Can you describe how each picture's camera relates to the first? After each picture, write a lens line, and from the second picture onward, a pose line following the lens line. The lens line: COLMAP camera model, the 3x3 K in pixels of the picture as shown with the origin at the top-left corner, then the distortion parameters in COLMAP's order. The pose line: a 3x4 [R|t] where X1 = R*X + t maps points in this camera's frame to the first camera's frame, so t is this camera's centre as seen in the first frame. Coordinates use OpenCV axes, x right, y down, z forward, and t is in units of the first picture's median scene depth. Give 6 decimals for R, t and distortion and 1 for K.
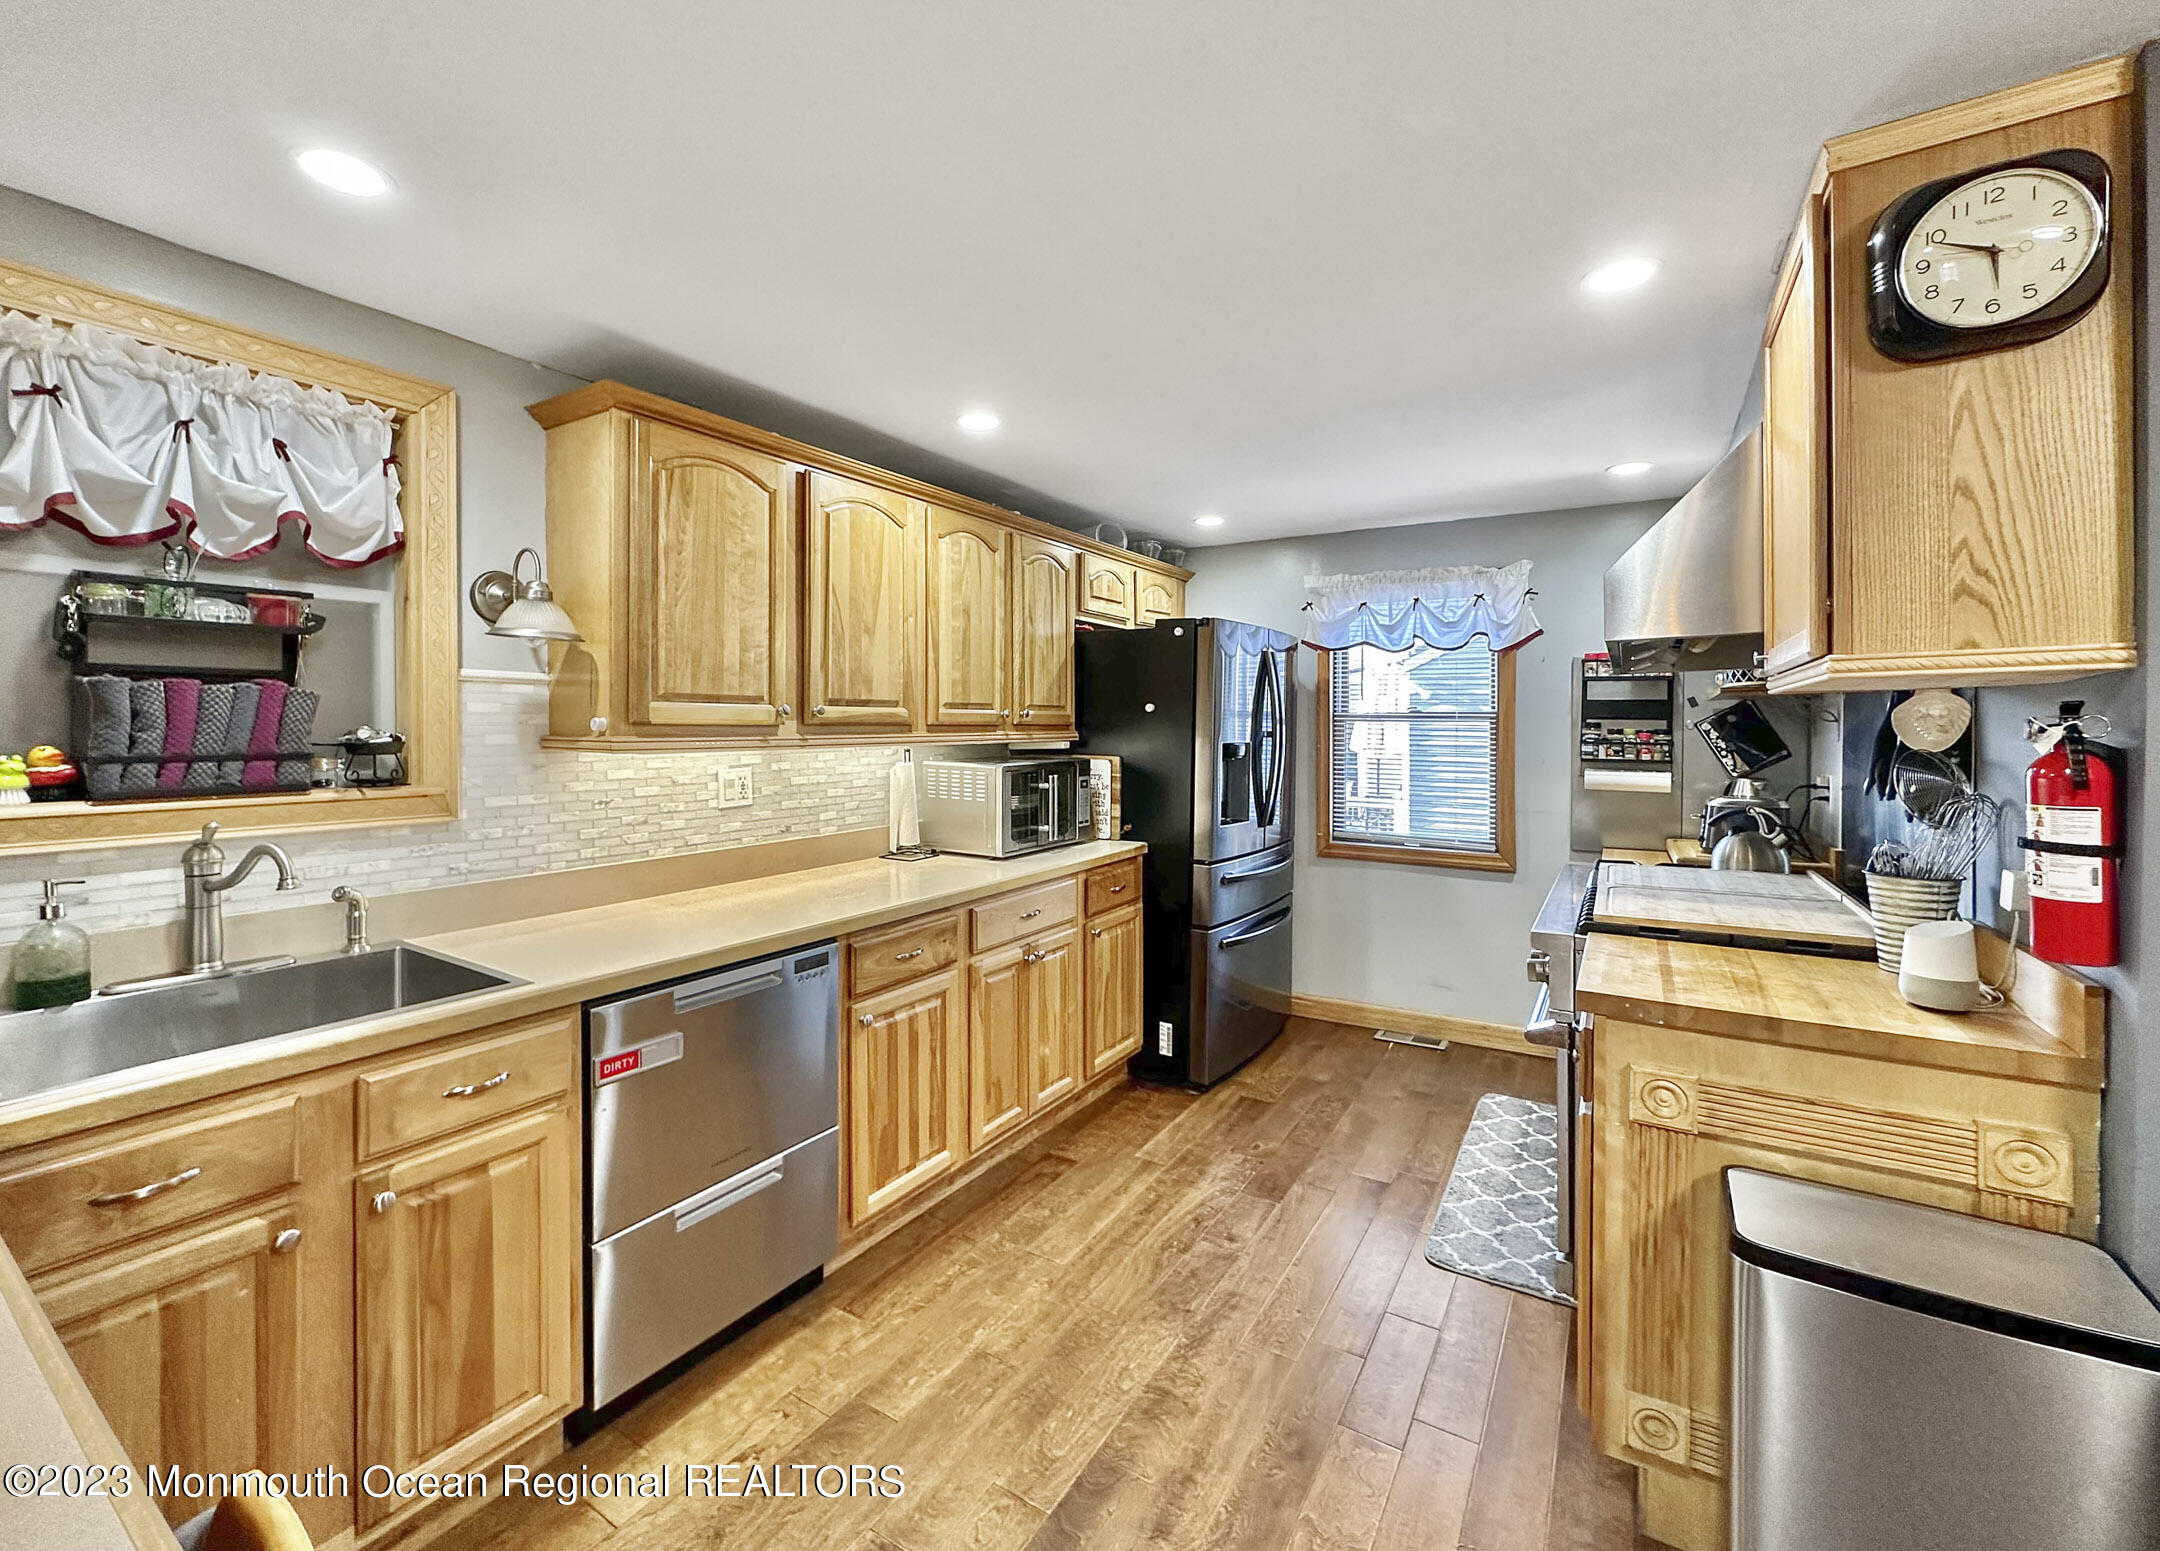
lens RADIAL K [[894.5, 0, 1076.9], [0, 894.5, 724.8], [0, 0, 1]] dist [-0.000305, 0.000017]
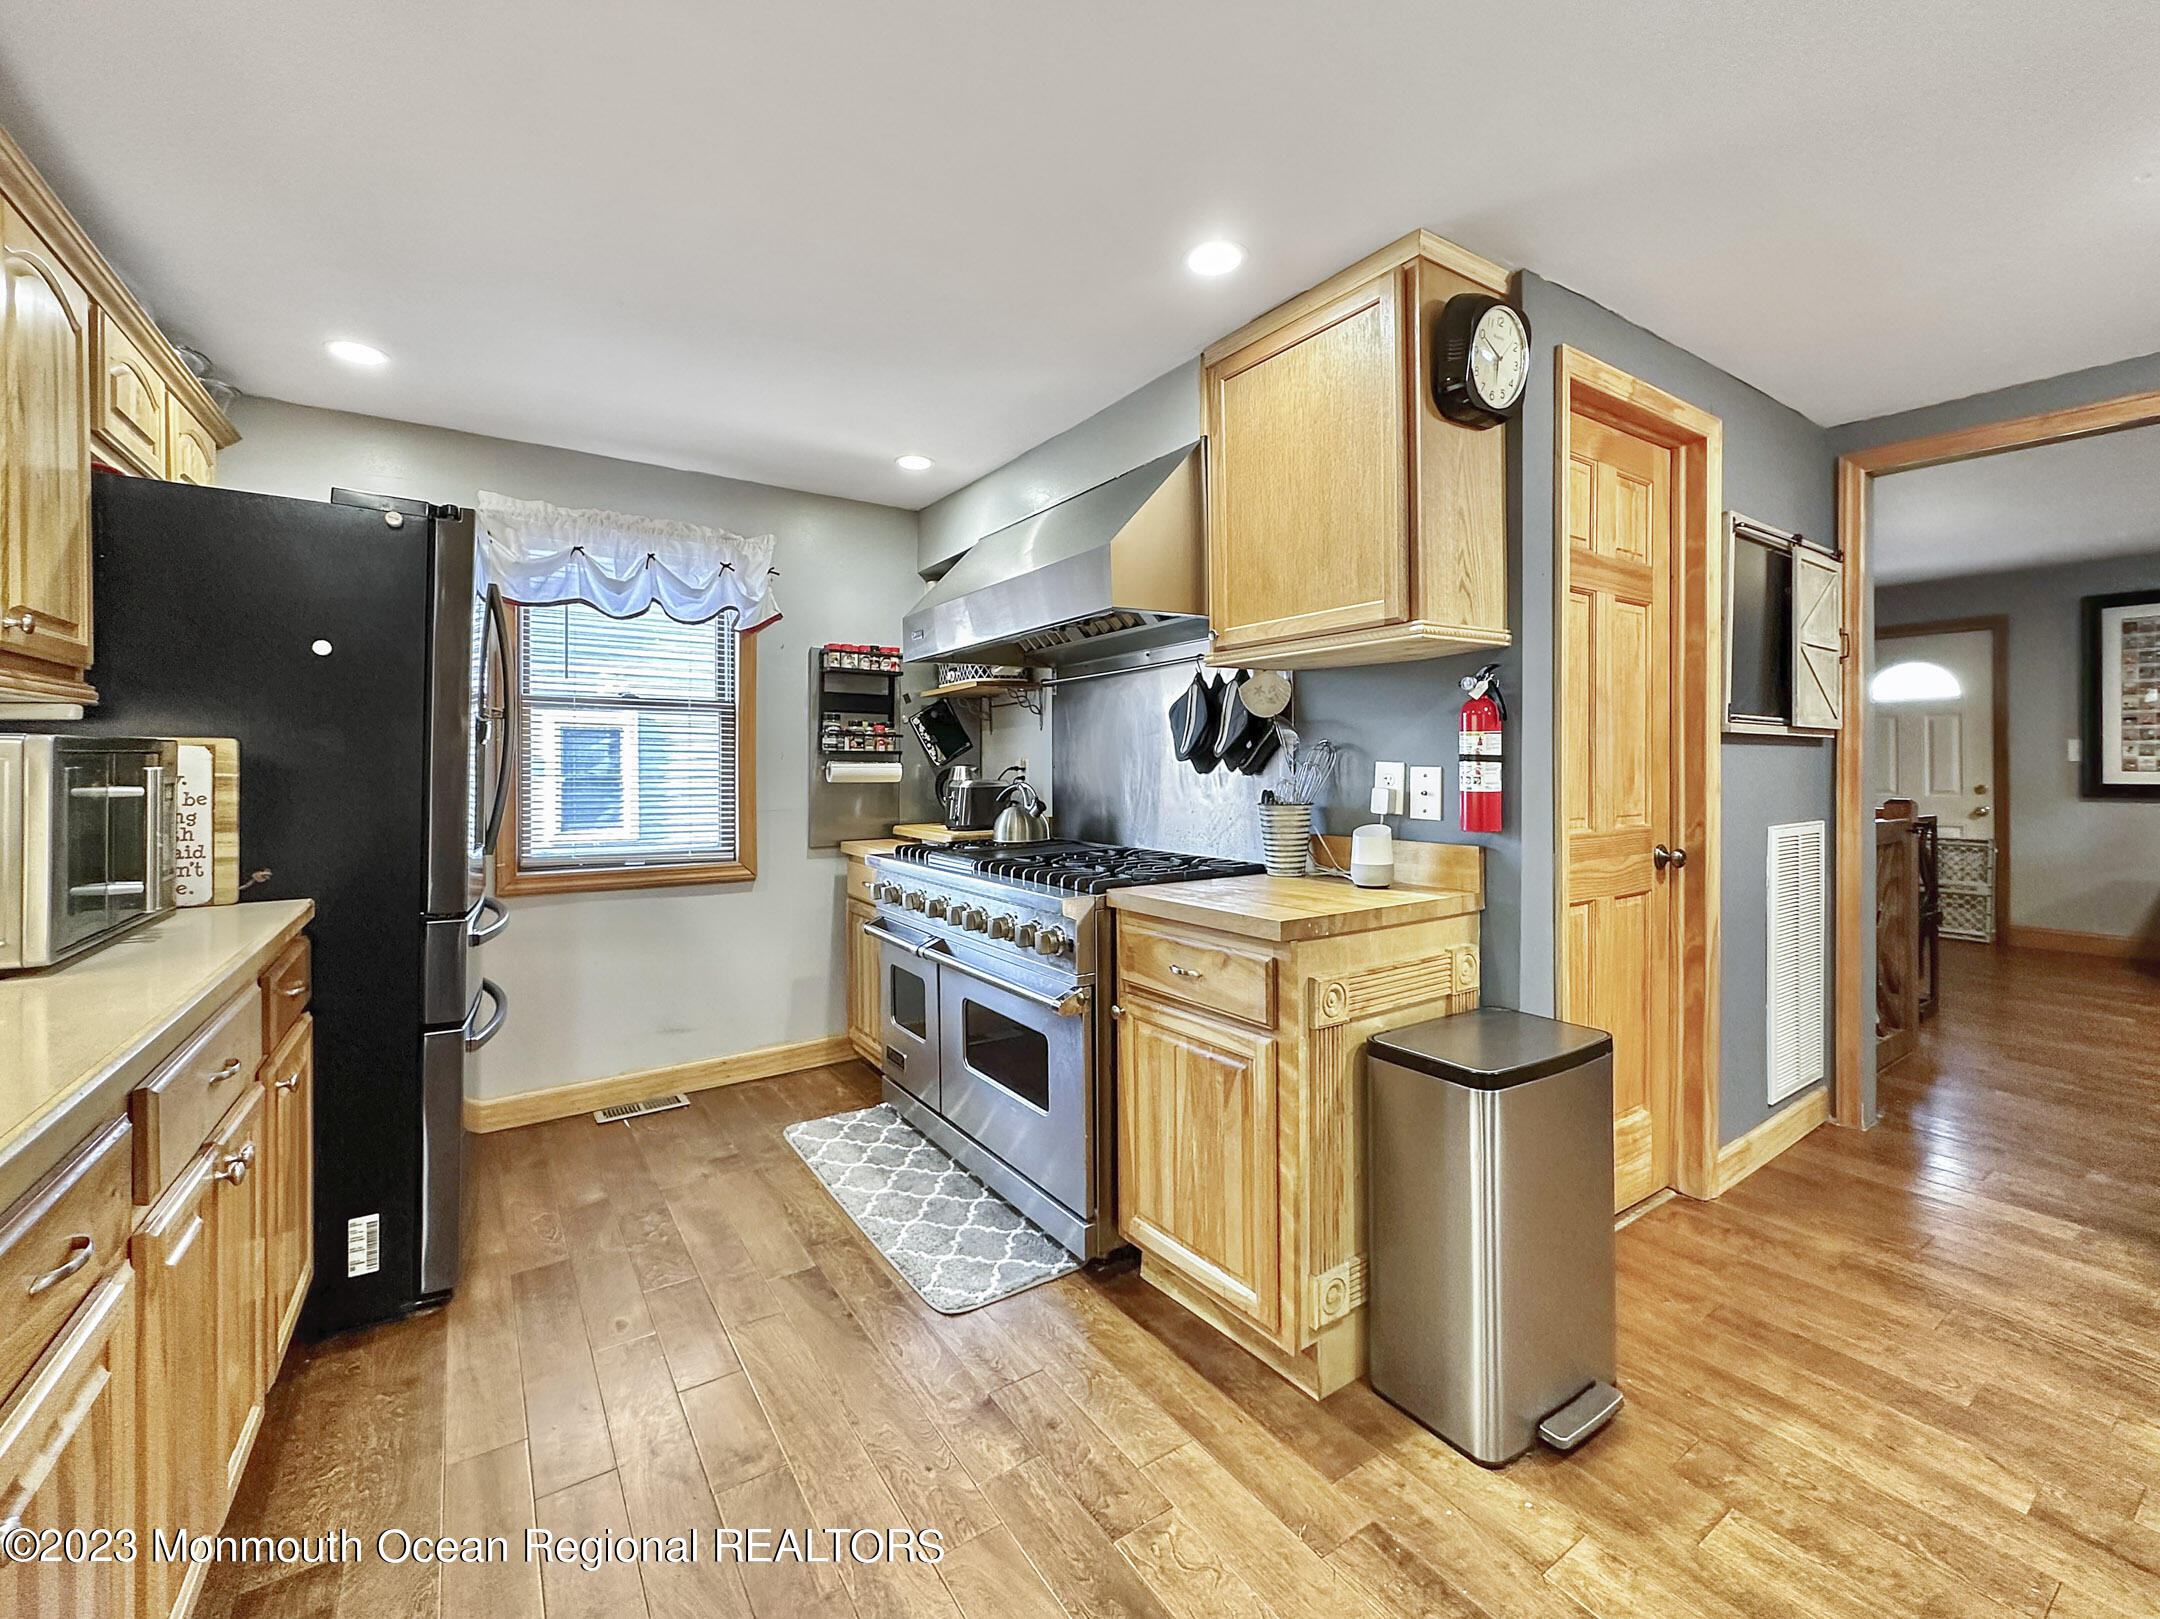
lens RADIAL K [[908.2, 0, 1077.0], [0, 908.2, 758.2], [0, 0, 1]] dist [-0.001013, -0.000198]
pose [[0.415480, 0.000289, 0.909602, -0.235844], [0.002818, 0.999995, -0.001605, 0.051421], [-0.909598, 0.003230, 0.415477, 0.369864]]
